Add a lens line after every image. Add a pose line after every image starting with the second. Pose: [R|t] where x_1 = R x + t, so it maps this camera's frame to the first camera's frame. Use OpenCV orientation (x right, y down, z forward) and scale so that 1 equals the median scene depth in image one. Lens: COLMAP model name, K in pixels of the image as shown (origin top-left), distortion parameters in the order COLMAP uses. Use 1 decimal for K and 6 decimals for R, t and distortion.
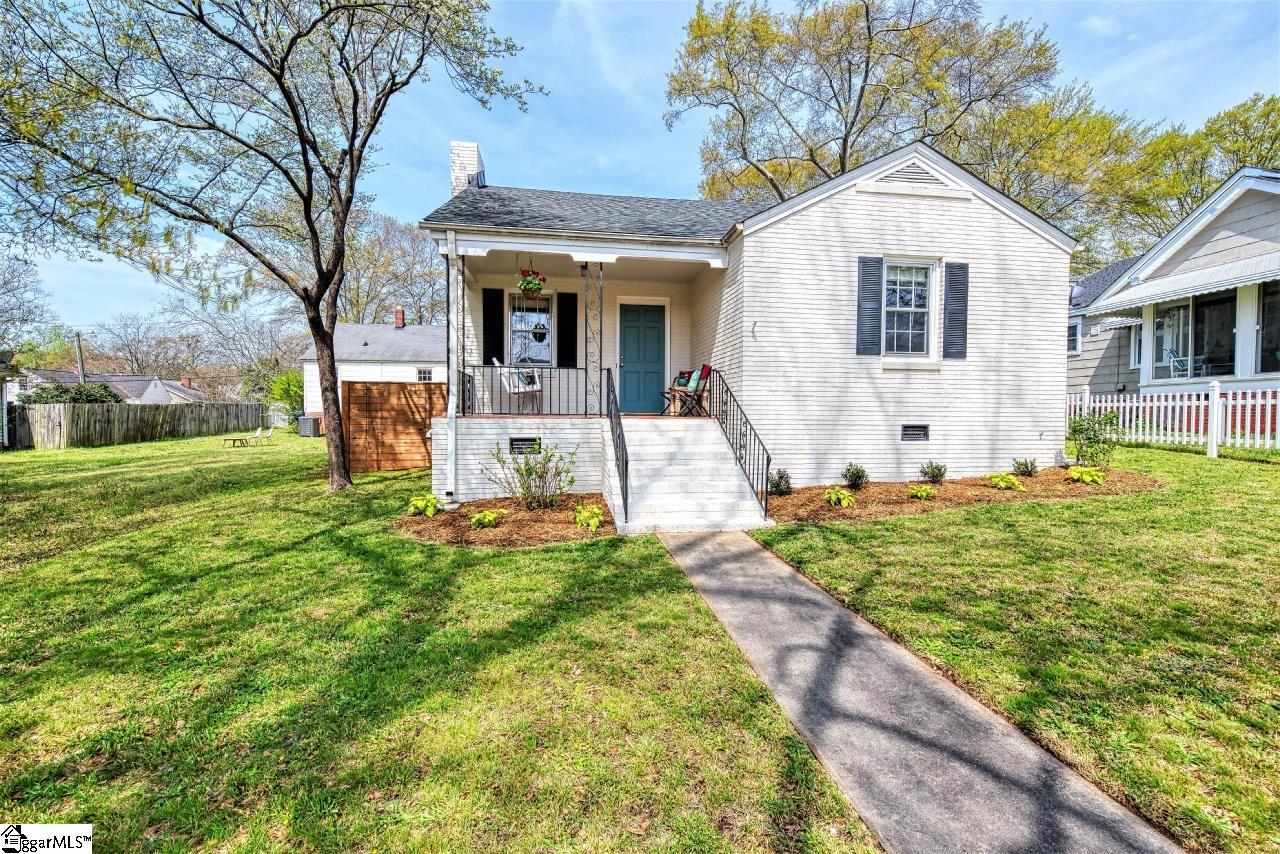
lens RADIAL K [[564.3, 0, 641.3], [0, 564.3, 423.6], [0, 0, 1]] dist [0.005040, -0.000580]
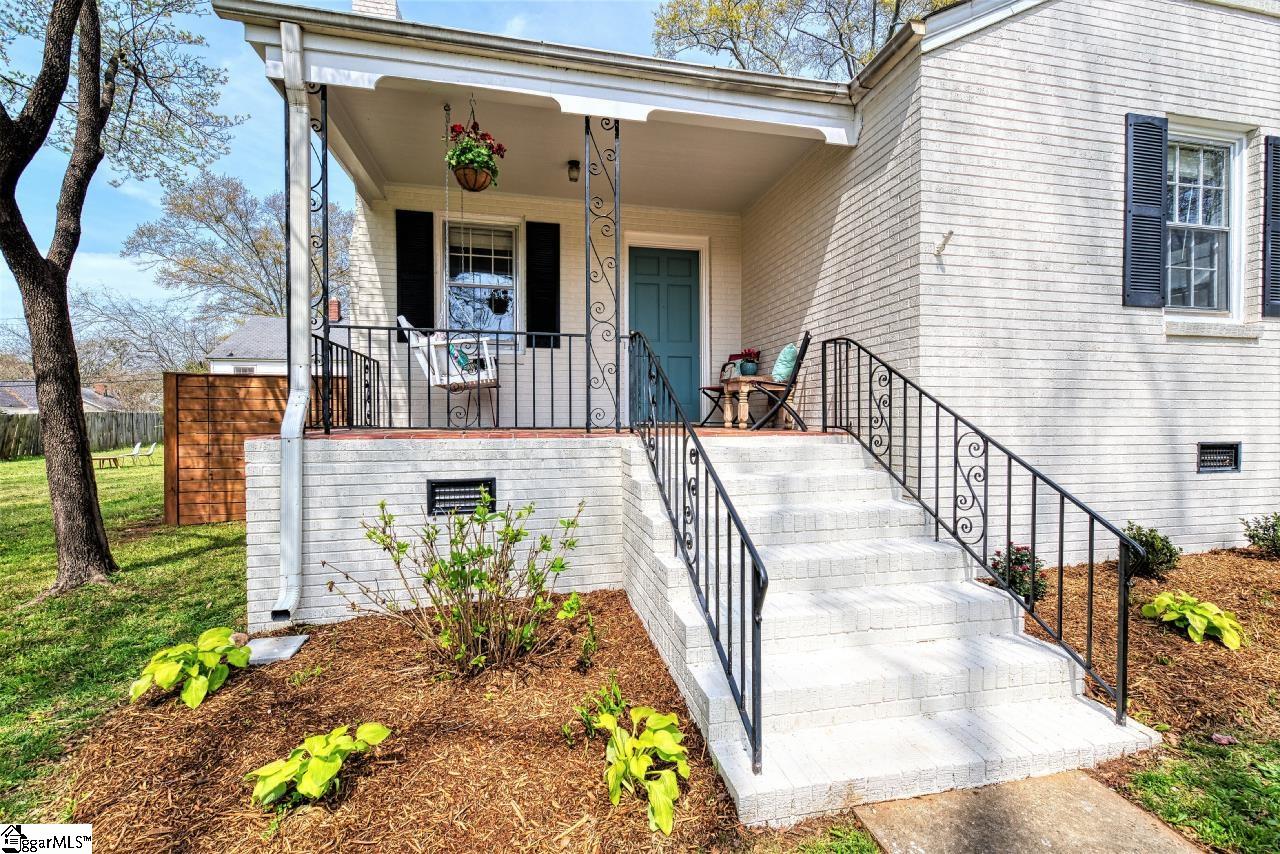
lens RADIAL K [[564.3, 0, 643.9], [0, 564.3, 427.6], [0, 0, 1]] dist [0.005040, -0.000580]
pose [[0.997902, -0.007846, 0.064266, -0.081280], [0.008179, 0.999954, -0.004919, -0.013578], [-0.064224, 0.005434, 0.997921, 0.503767]]
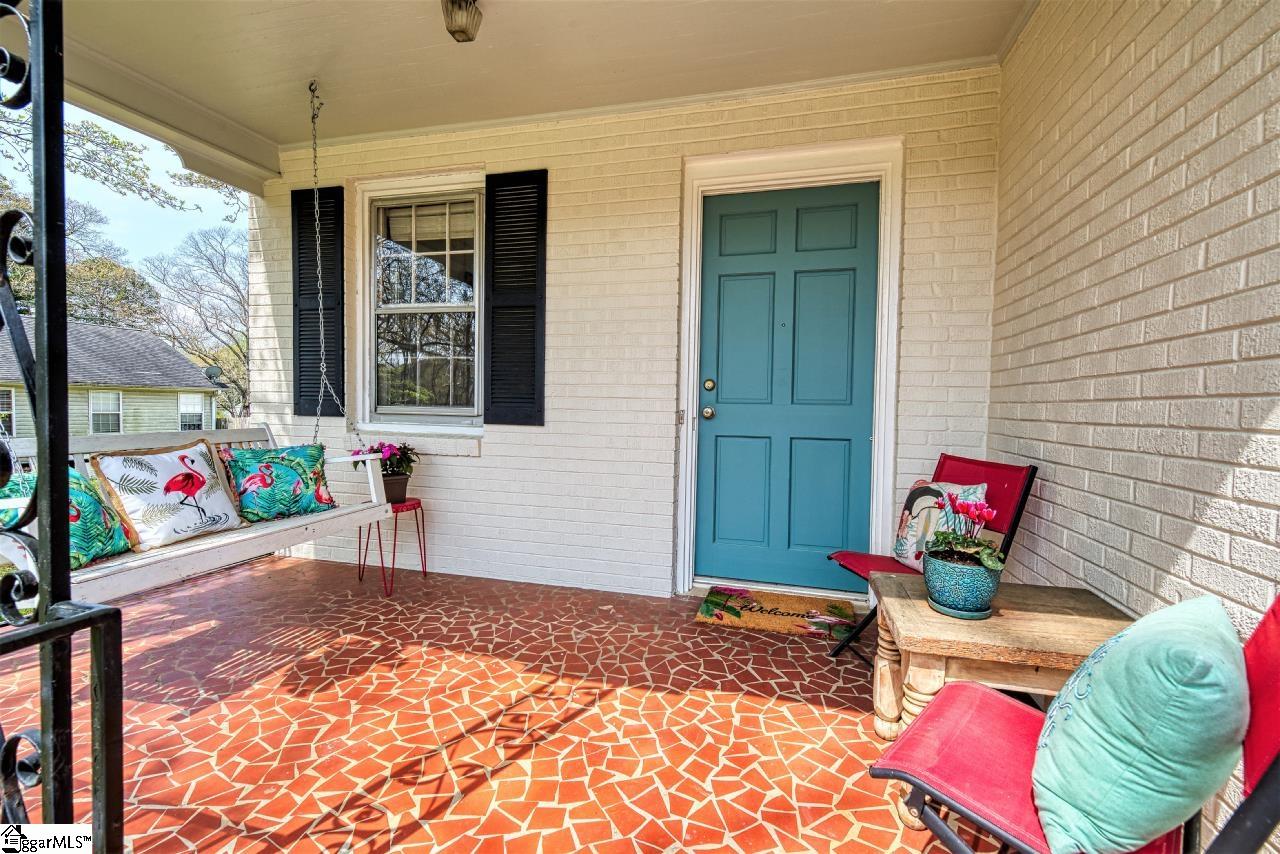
lens RADIAL K [[564.3, 0, 641.8], [0, 564.3, 426.1], [0, 0, 1]] dist [0.005040, -0.000580]
pose [[0.915291, 0.023084, -0.402130, 0.064125], [-0.017287, 0.999688, 0.018040, -0.133852], [0.402421, -0.009561, 0.915405, 0.957561]]
